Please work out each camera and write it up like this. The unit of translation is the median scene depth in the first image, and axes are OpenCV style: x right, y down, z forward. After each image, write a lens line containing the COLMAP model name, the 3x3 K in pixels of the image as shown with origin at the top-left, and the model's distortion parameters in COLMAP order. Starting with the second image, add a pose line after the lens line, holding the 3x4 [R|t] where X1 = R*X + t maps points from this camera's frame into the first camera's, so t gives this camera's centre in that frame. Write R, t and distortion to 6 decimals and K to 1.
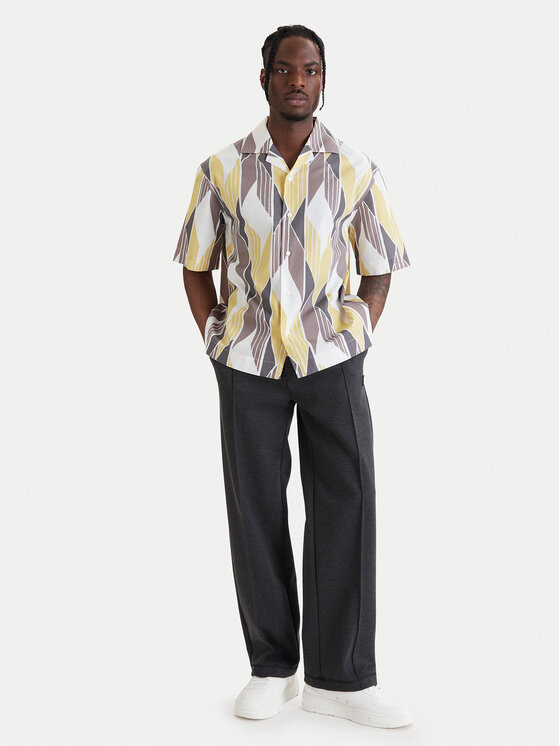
lens RADIAL K [[740.5, 0, 280.0], [0, 740.5, 373.0], [0, 0, 1]] dist [-0.002158, 0.007109]
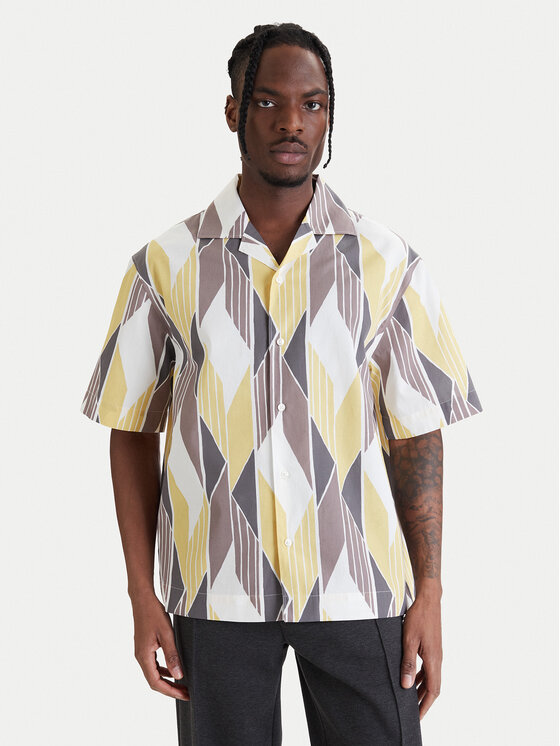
lens RADIAL K [[798.0, 0, 280.0], [0, 798.0, 373.0], [0, 0, 1]] dist [0.061703, -0.007049]
pose [[0.999015, -0.026418, 0.035663, -0.011344], [0.028610, 0.997641, -0.062402, -0.144659], [-0.033930, 0.063361, 0.997414, 0.350780]]
